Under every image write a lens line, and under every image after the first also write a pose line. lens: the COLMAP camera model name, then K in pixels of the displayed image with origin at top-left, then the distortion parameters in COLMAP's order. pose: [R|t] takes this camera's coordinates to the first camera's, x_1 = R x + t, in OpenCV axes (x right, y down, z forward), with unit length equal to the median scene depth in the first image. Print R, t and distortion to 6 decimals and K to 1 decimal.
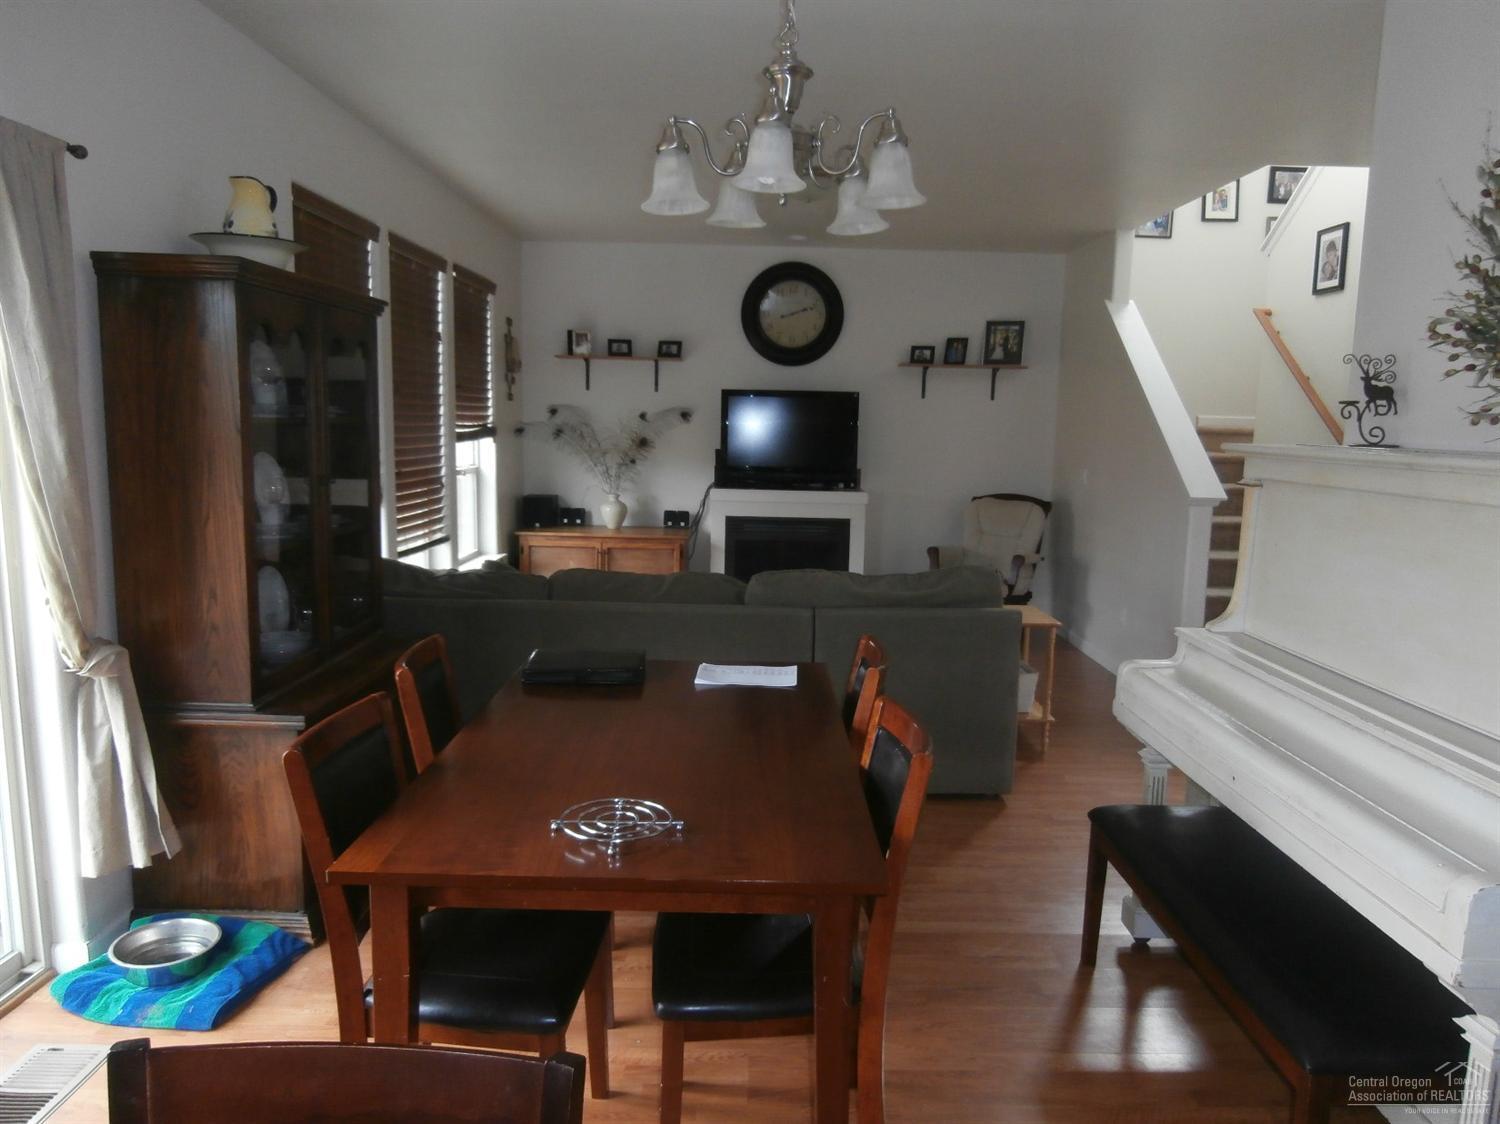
lens RADIAL K [[1044.4, 0, 749.3], [0, 1044.4, 565.8], [0, 0, 1]] dist [-0.013178, 0.000937]
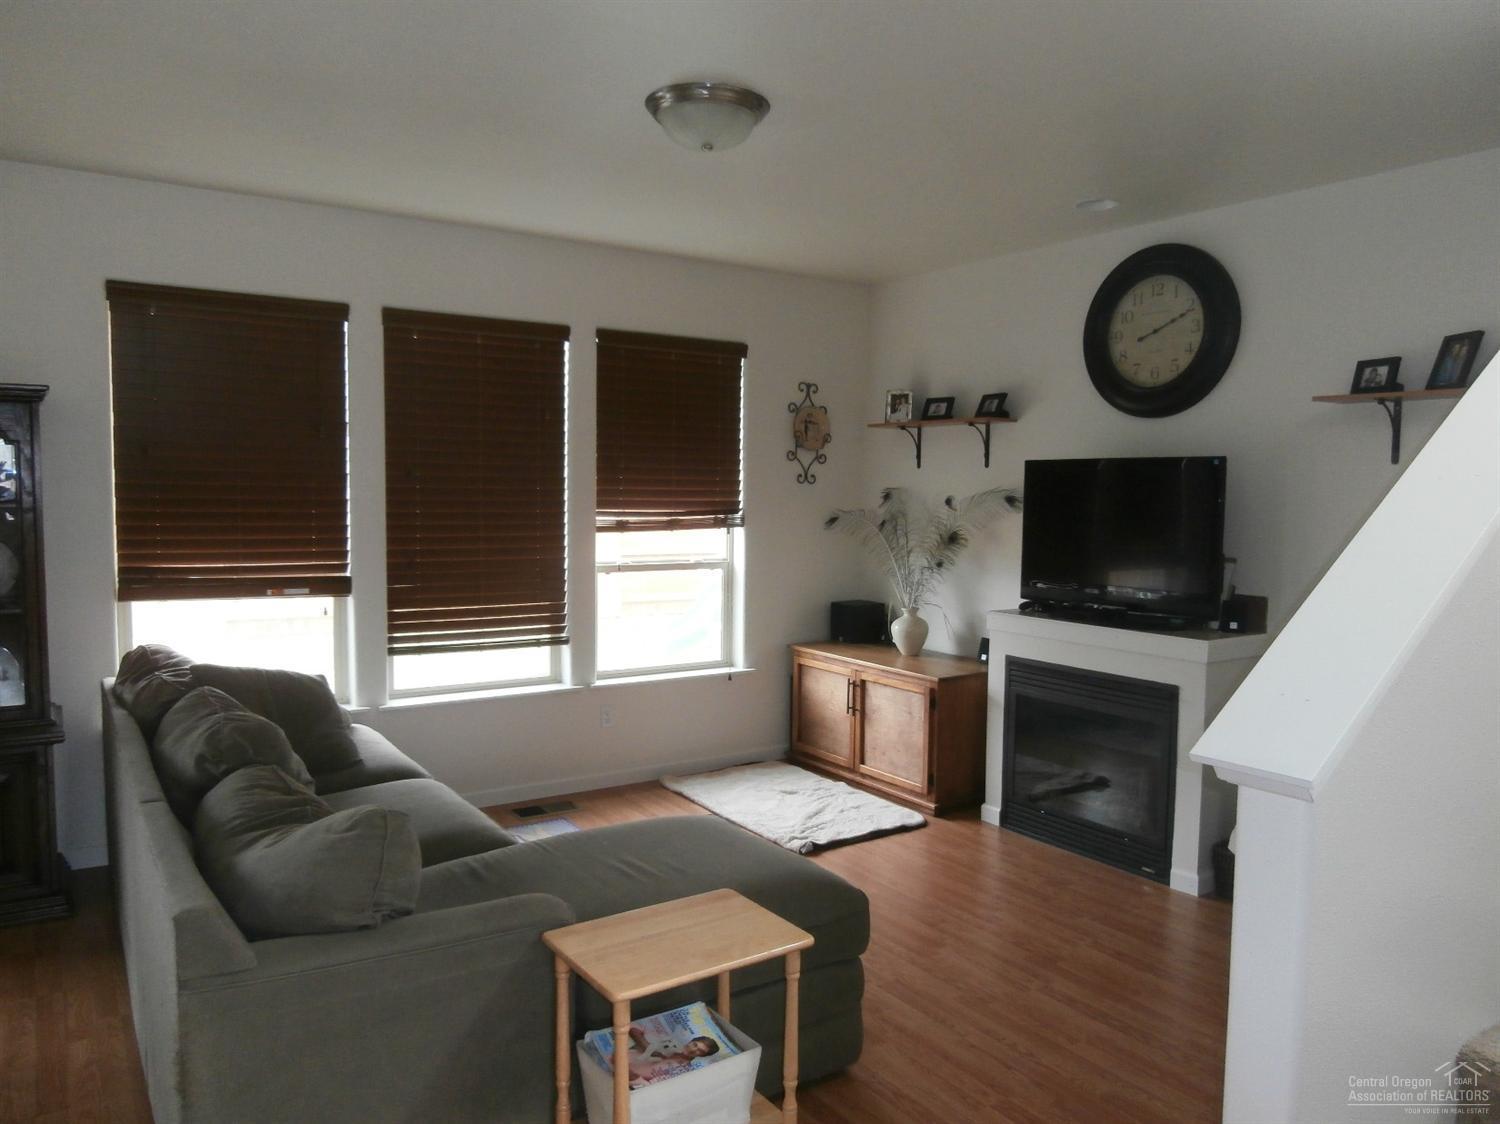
lens RADIAL K [[1044.4, 0, 748.6], [0, 1044.4, 563.1], [0, 0, 1]] dist [-0.013178, 0.000937]
pose [[0.567505, 0.044243, -0.822180, 0.405636], [-0.115490, 0.992961, -0.026284, -0.067147], [0.815230, 0.109870, 0.568620, 0.486244]]
